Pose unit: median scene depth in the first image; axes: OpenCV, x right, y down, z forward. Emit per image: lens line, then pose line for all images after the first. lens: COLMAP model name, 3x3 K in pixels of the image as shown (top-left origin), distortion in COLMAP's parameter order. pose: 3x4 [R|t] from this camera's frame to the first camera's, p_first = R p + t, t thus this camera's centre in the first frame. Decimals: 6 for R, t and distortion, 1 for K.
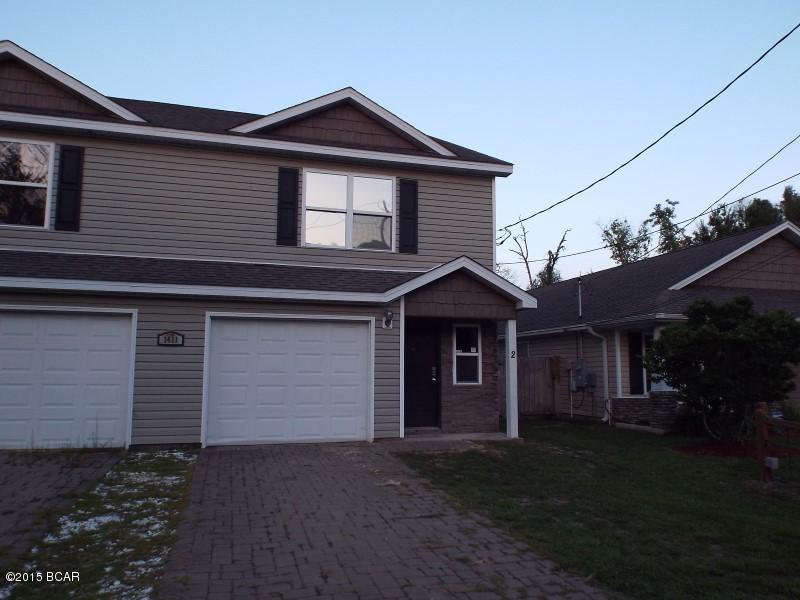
lens RADIAL K [[601.9, 0, 399.7], [0, 601.9, 308.9], [0, 0, 1]] dist [-0.008761, 0.000862]
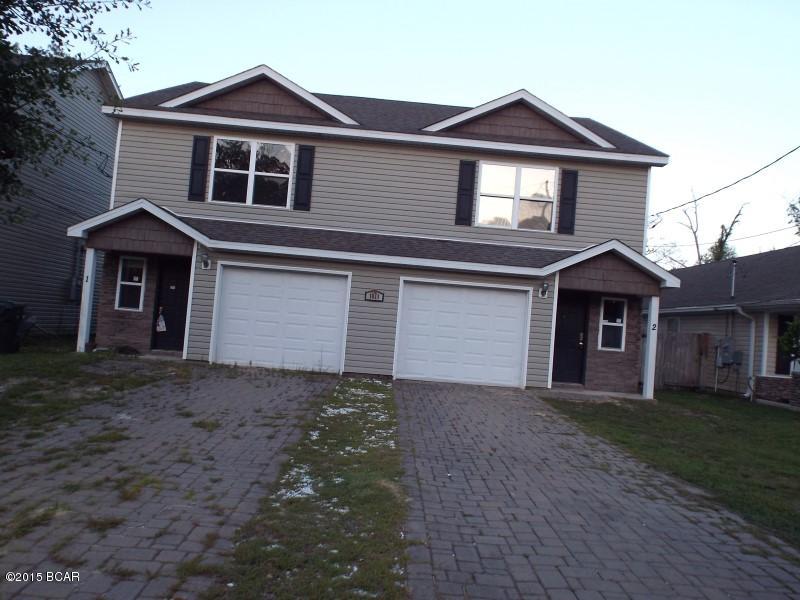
lens RADIAL K [[601.9, 0, 399.7], [0, 601.9, 308.9], [0, 0, 1]] dist [-0.008761, 0.000862]
pose [[0.966415, 0.064769, -0.248690, 0.003189], [-0.049622, 0.996538, 0.066709, -0.010438], [0.252149, -0.052128, 0.966283, -0.219977]]
